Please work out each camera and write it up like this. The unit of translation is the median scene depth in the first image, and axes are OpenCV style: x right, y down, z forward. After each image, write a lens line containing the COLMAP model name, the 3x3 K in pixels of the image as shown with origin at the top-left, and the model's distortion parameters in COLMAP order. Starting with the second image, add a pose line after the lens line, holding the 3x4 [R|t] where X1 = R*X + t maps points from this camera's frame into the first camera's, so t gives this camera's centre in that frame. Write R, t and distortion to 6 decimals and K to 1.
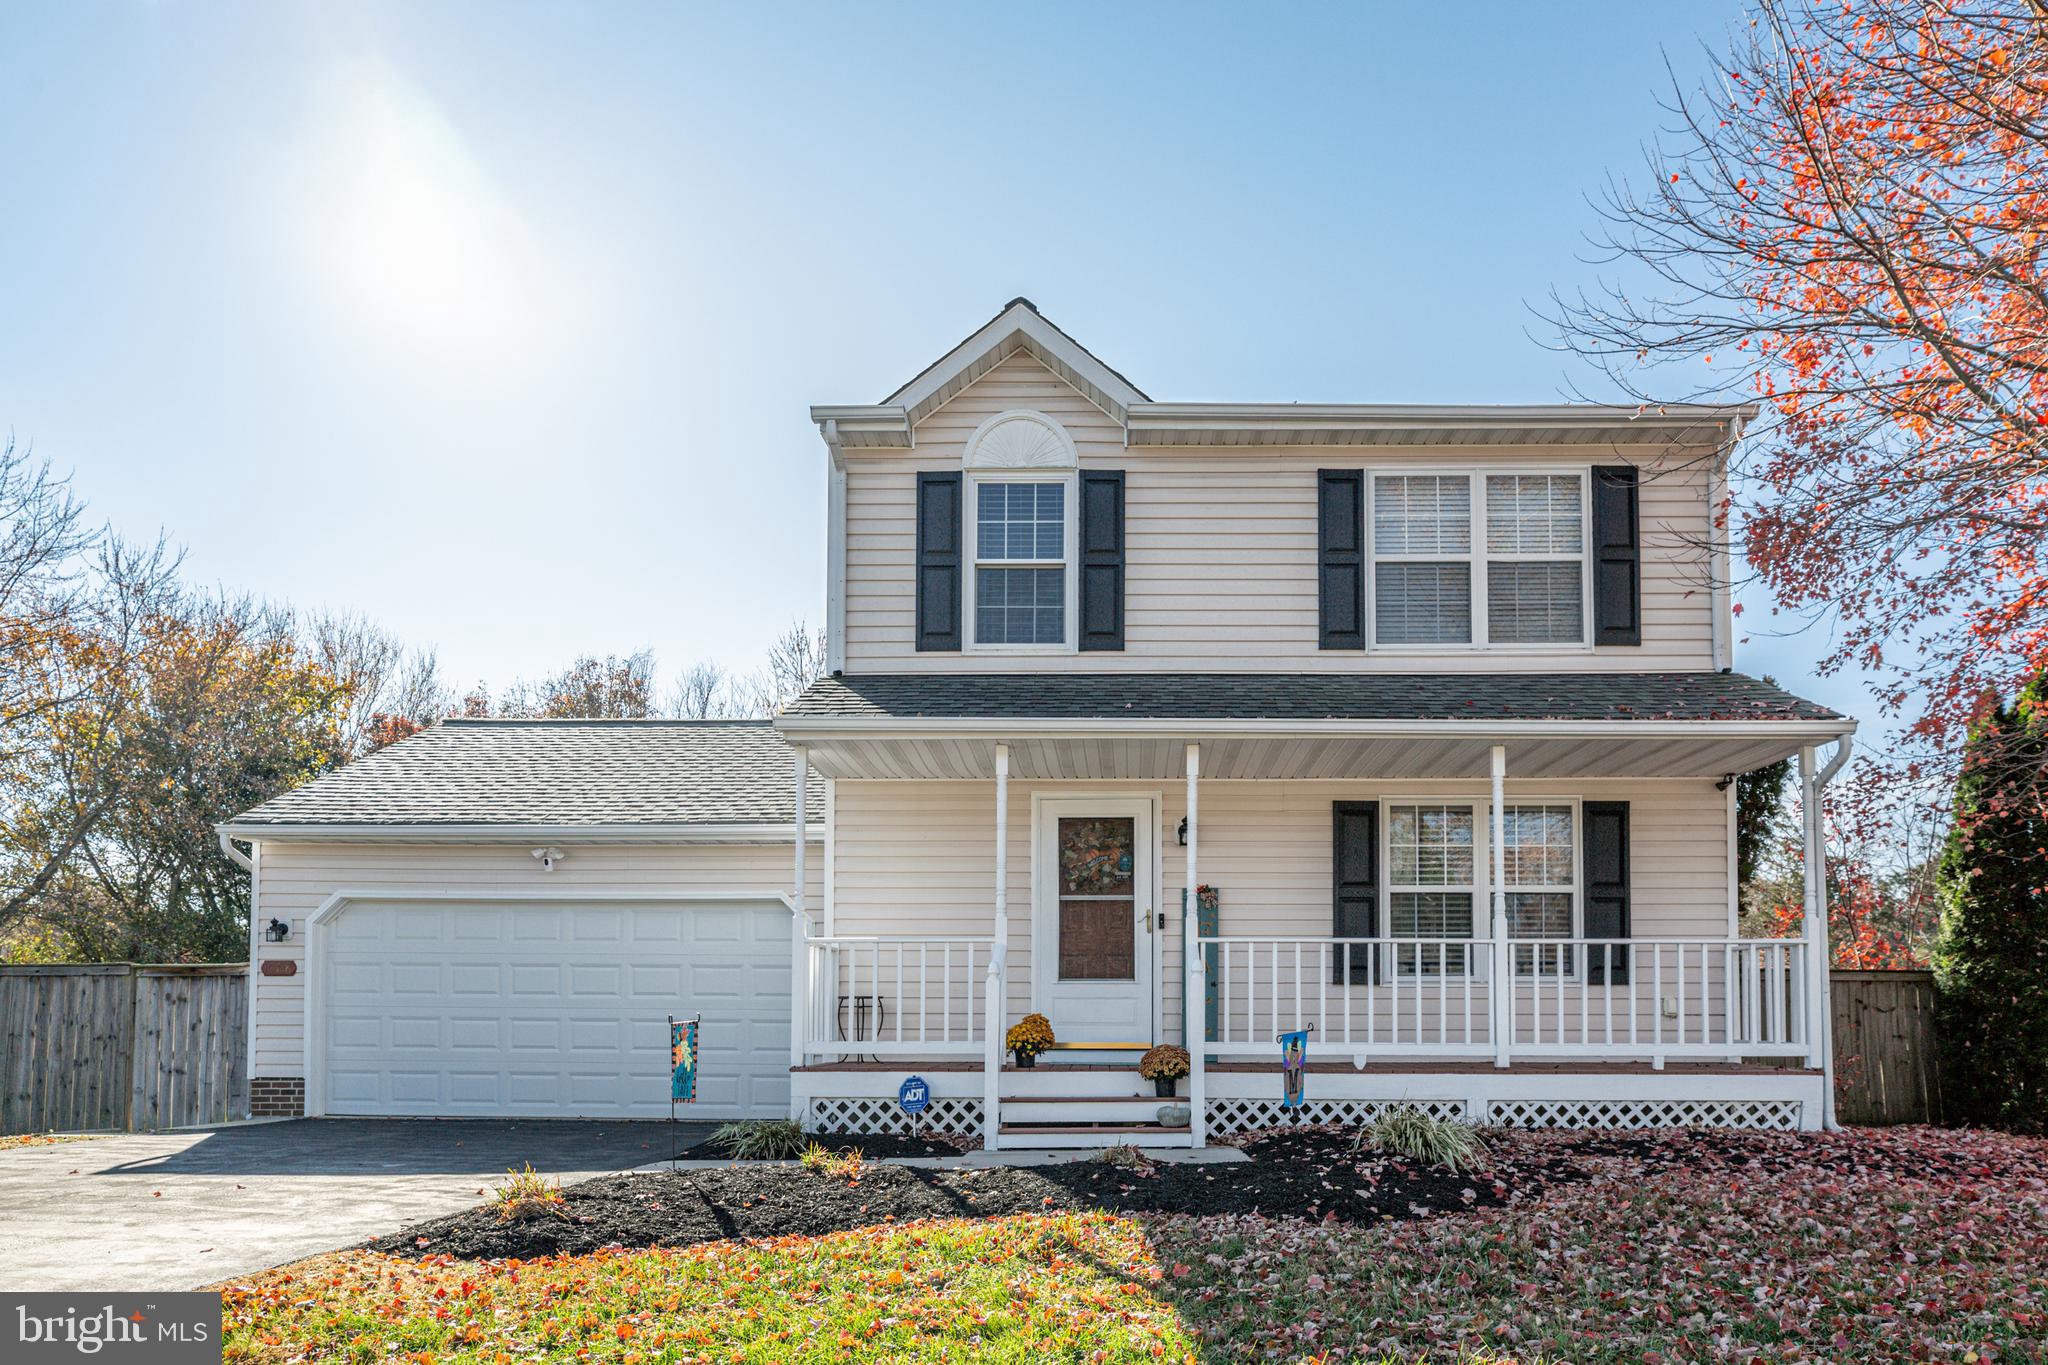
lens RADIAL K [[1187.5, 0, 1027.2], [0, 1187.5, 723.3], [0, 0, 1]] dist [0.000951, 0.001069]
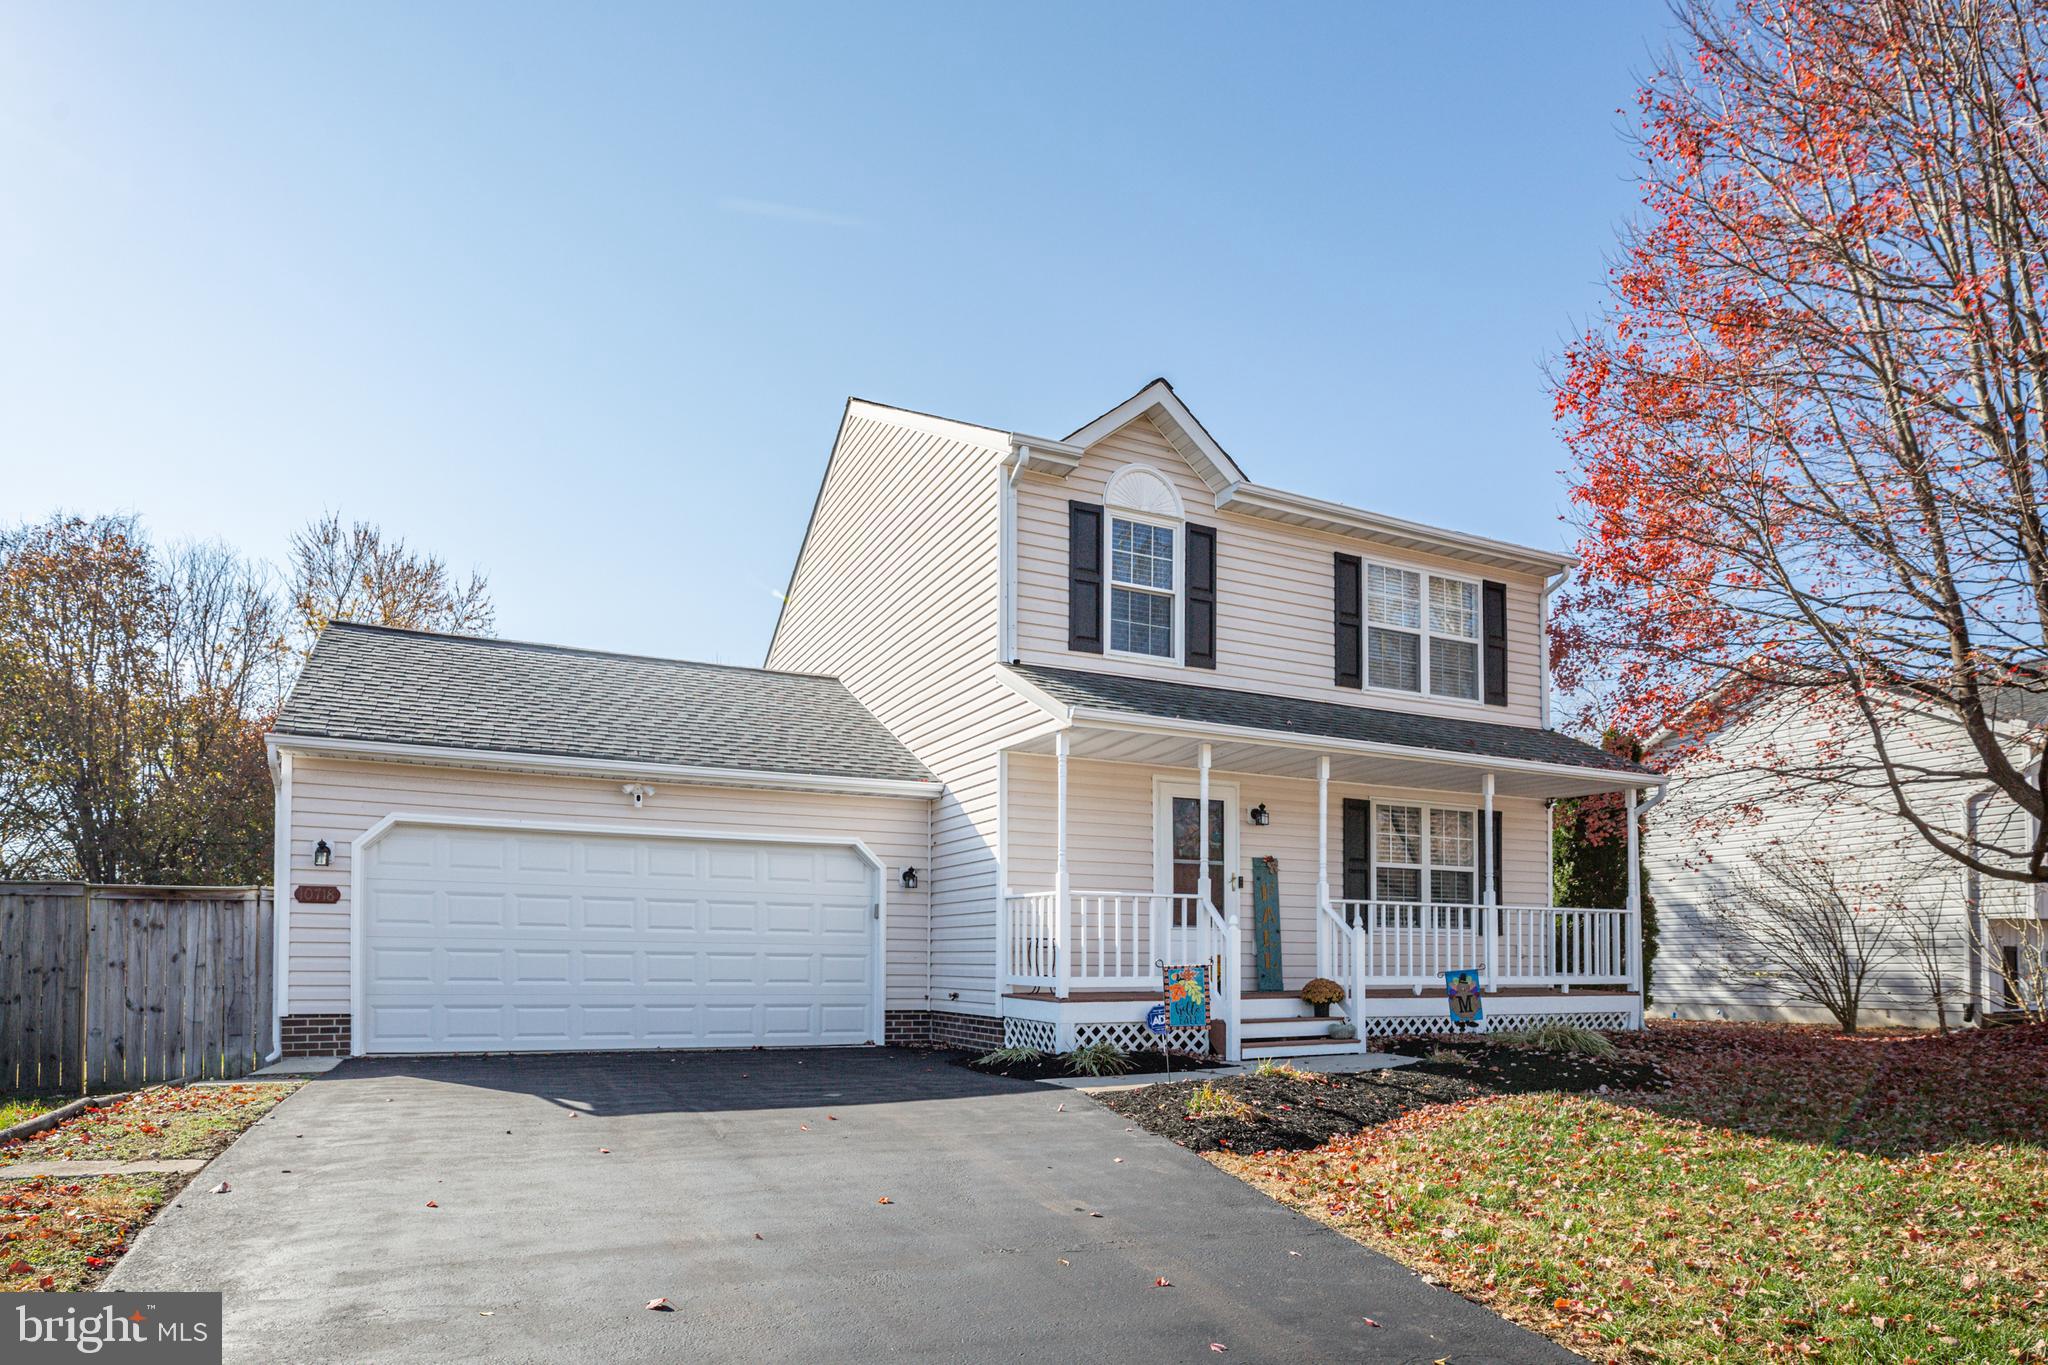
lens RADIAL K [[1080.6, 0, 1018.4], [0, 1080.6, 664.4], [0, 0, 1]] dist [-0.002057, -0.000561]
pose [[0.902341, 0.116905, 0.414866, -0.592304], [-0.112281, 0.993038, -0.035614, -0.001316], [-0.416141, -0.014446, 0.909185, 0.024882]]
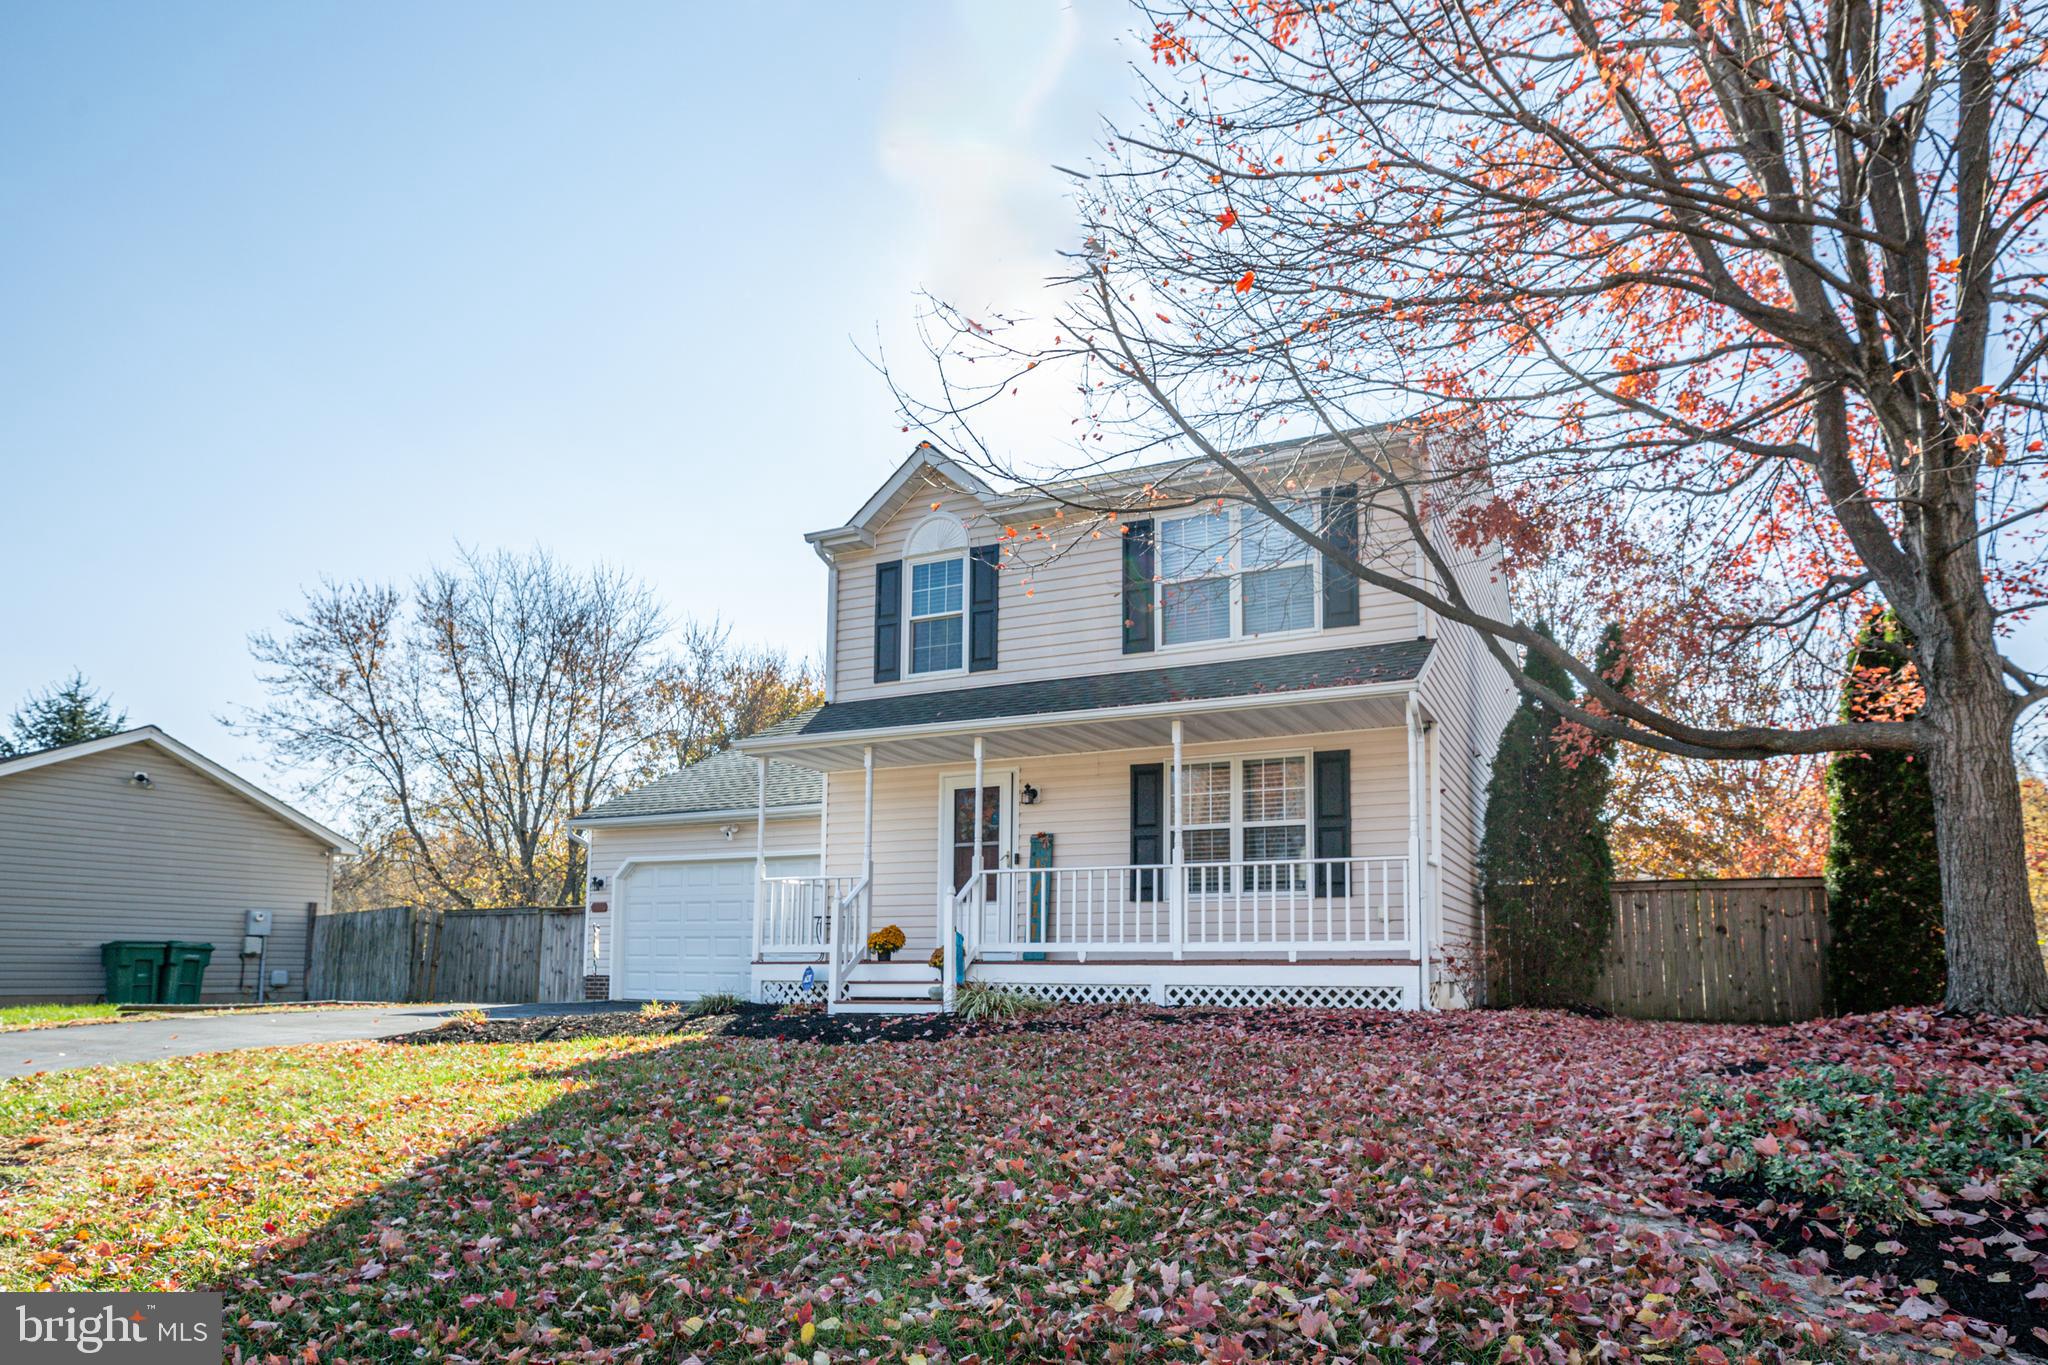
lens RADIAL K [[906.3, 0, 1121.7], [0, 906.3, 684.2], [0, 0, 1]] dist [-0.002220, -0.000110]
pose [[0.946310, -0.095733, -0.308760, 0.557242], [0.091189, 0.995407, -0.029149, 0.002166], [0.310132, -0.000572, 0.950693, 0.005391]]
